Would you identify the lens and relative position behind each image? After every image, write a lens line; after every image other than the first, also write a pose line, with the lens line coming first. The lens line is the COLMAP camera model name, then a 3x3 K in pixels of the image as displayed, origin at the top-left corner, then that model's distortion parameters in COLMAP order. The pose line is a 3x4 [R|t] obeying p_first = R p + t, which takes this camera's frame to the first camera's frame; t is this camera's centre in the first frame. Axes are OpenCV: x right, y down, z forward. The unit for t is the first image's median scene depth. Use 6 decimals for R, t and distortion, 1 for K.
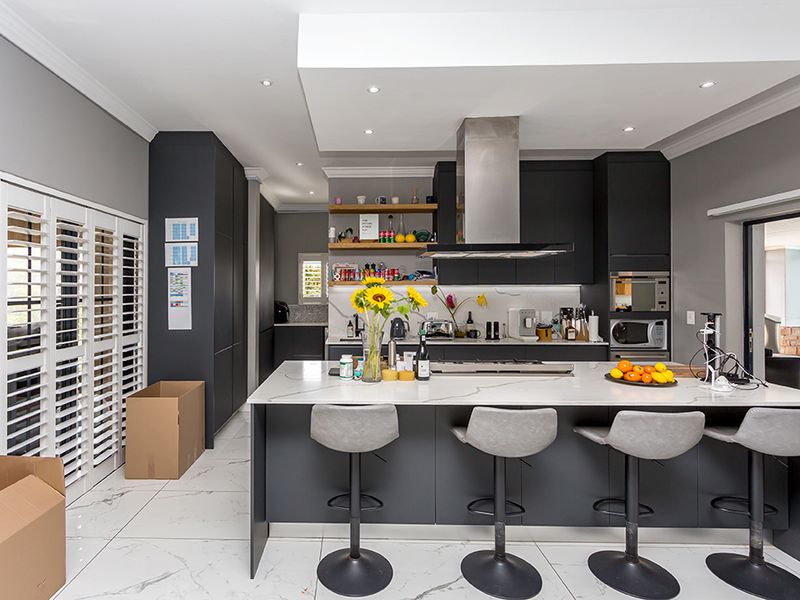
lens RADIAL K [[438.2, 0, 345.0], [0, 438.2, 290.6], [0, 0, 1]] dist [0.001667, 0.000729]
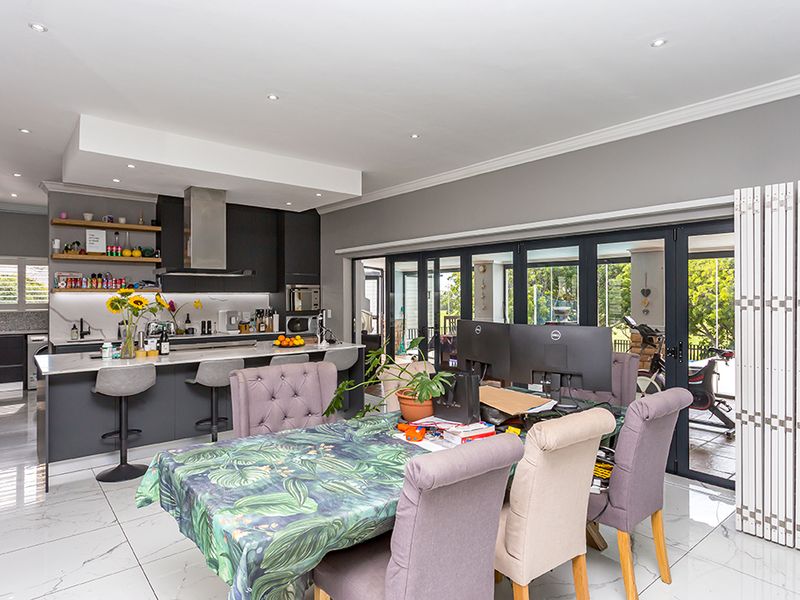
lens RADIAL K [[475.3, 0, 400.0], [0, 475.3, 300.0], [0, 0, 1]] dist [-0.008905, -0.000363]
pose [[0.749033, -0.004326, 0.662518, -0.172067], [-0.002218, 0.999957, 0.009036, -0.005487], [-0.662529, -0.008238, 0.748991, -0.453560]]
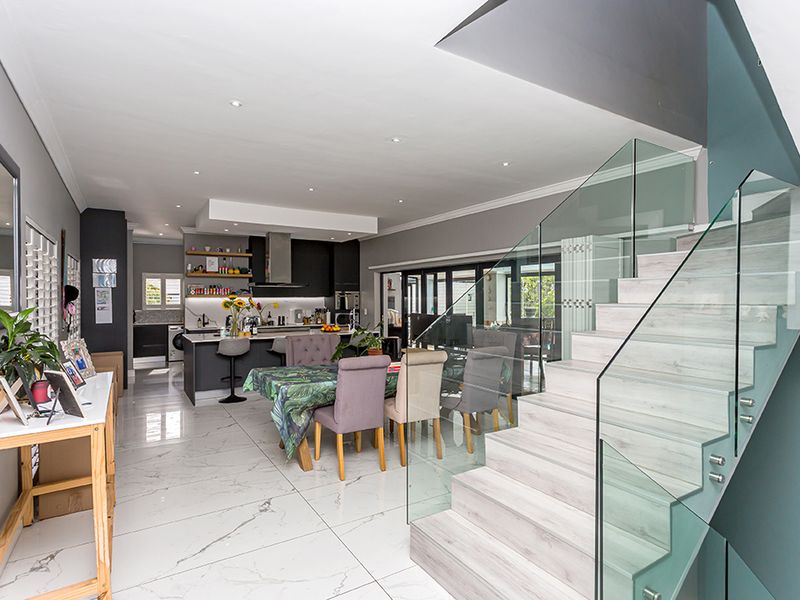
lens RADIAL K [[441.1, 0, 405.3], [0, 441.1, 304.2], [0, 0, 1]] dist [0.001383, 0.000205]
pose [[0.828804, -0.008271, 0.559478, -0.302083], [0.000404, 0.999899, 0.014183, -0.009356], [-0.559539, -0.011528, 0.828724, -0.930080]]
